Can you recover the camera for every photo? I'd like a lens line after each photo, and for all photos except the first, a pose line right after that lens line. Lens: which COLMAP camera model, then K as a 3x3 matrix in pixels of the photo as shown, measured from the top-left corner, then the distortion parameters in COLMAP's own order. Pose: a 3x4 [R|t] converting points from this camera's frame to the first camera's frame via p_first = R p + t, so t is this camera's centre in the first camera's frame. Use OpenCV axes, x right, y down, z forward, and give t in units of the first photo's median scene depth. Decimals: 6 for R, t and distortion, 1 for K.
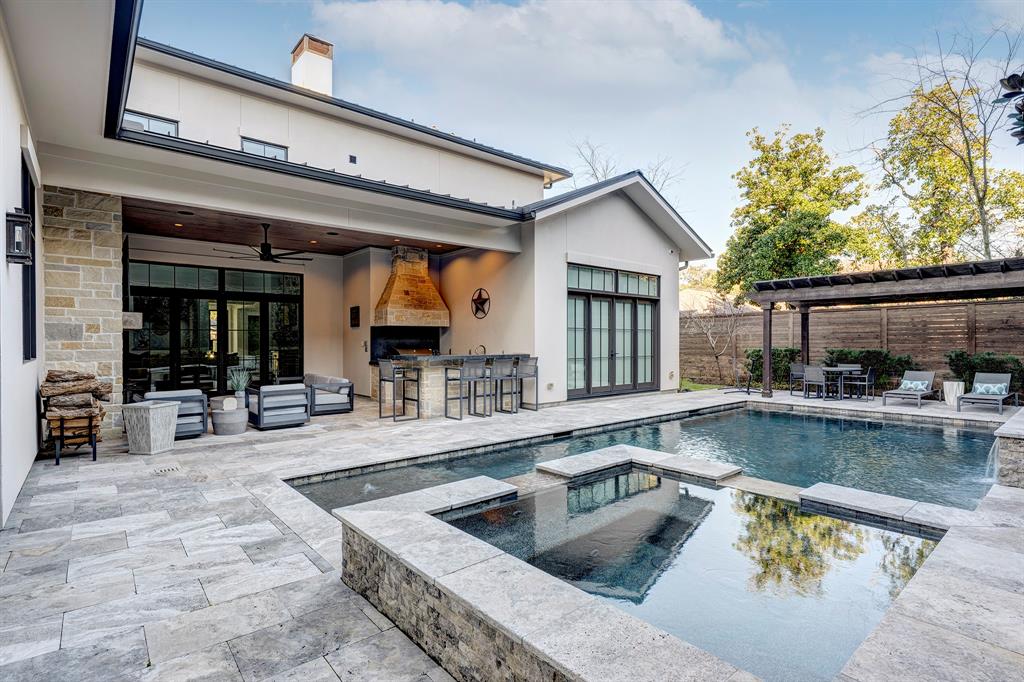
lens RADIAL K [[496.8, 0, 485.5], [0, 496.8, 349.0], [0, 0, 1]] dist [-0.000353, -0.000028]
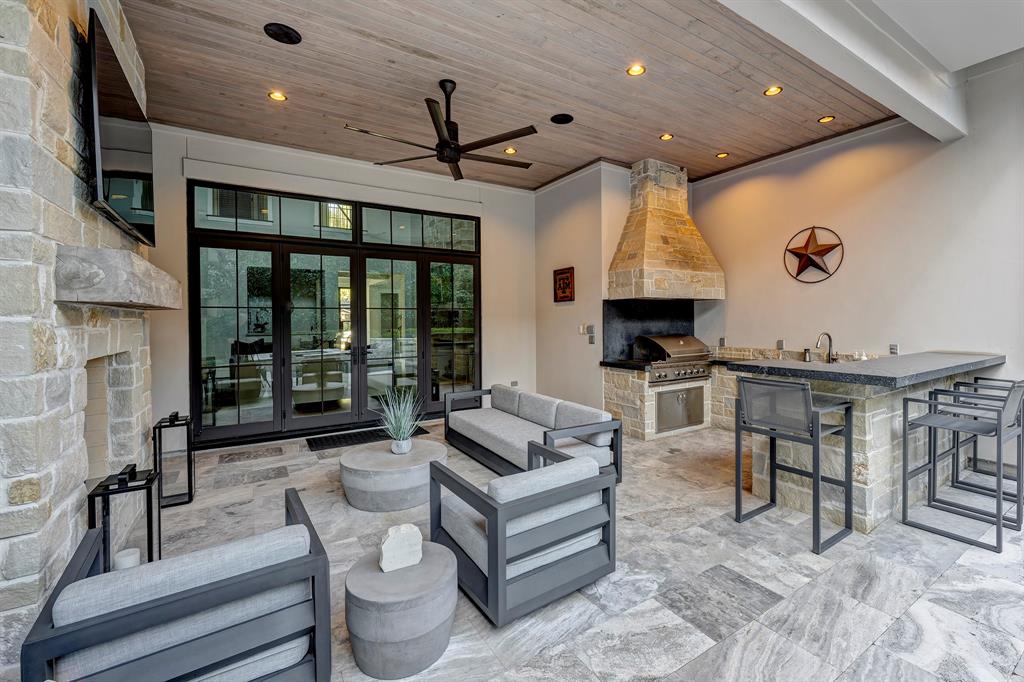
lens RADIAL K [[442.6, 0, 515.8], [0, 442.6, 324.7], [0, 0, 1]] dist [-0.000169, 0.000009]
pose [[0.991731, -0.002839, -0.128304, -0.266181], [0.002728, 0.999996, -0.001044, -0.016126], [0.128306, 0.000686, 0.991734, 0.478045]]
